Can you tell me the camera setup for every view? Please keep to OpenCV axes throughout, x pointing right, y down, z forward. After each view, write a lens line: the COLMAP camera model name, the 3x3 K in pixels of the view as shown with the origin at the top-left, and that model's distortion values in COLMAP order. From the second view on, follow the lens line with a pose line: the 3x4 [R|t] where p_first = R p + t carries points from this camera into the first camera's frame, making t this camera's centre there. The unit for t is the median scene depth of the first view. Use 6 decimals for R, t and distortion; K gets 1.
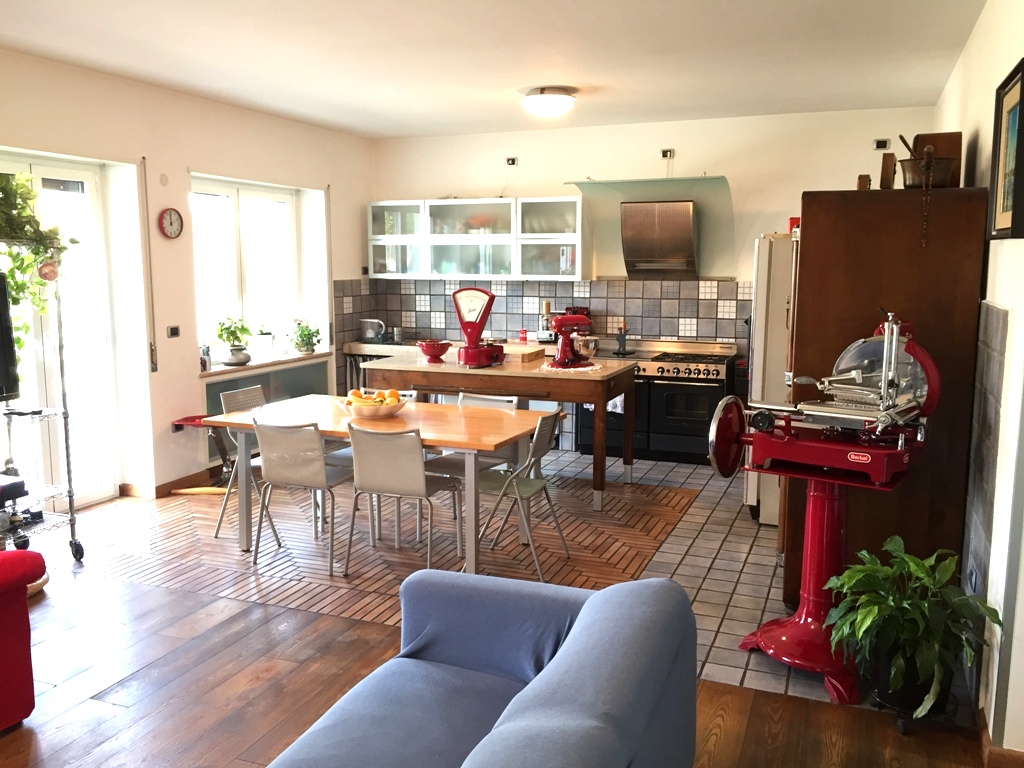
lens RADIAL K [[873.2, 0, 511.9], [0, 873.2, 384.0], [0, 0, 1]] dist [0.047832, -0.034757]
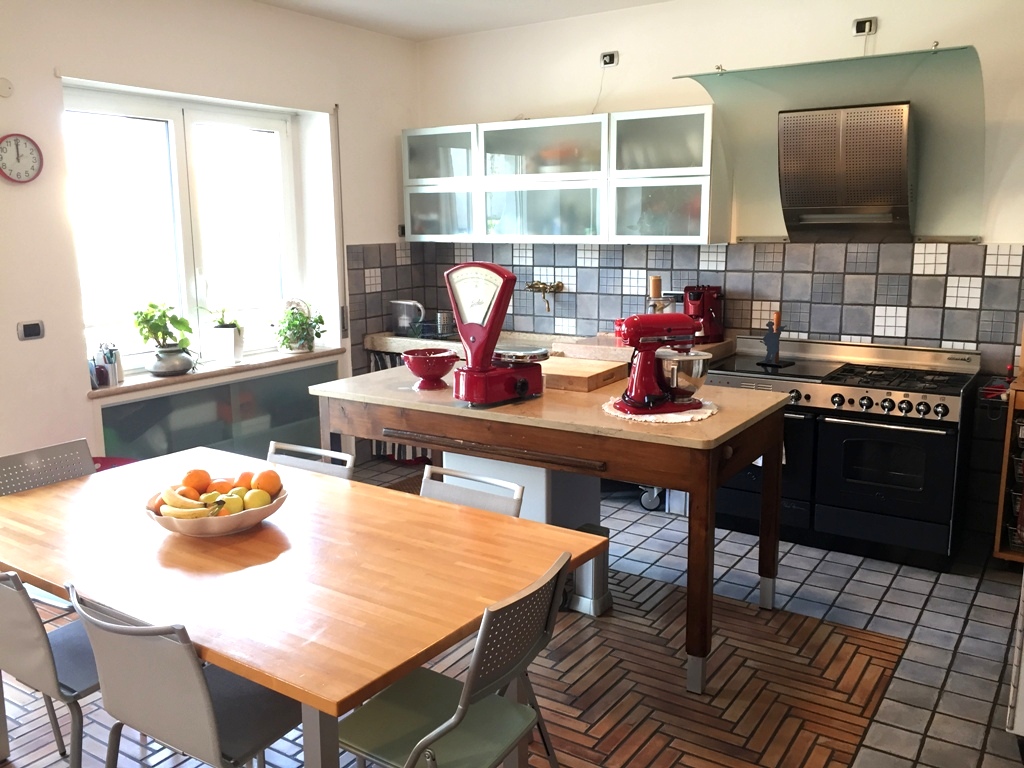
lens RADIAL K [[873.2, 0, 512.0], [0, 873.2, 382.4], [0, 0, 1]] dist [0.047832, -0.034757]
pose [[0.979506, 0.026997, -0.199599, 0.069887], [-0.017540, 0.998645, 0.048998, -0.048731], [0.200652, -0.044493, 0.978652, 0.362168]]
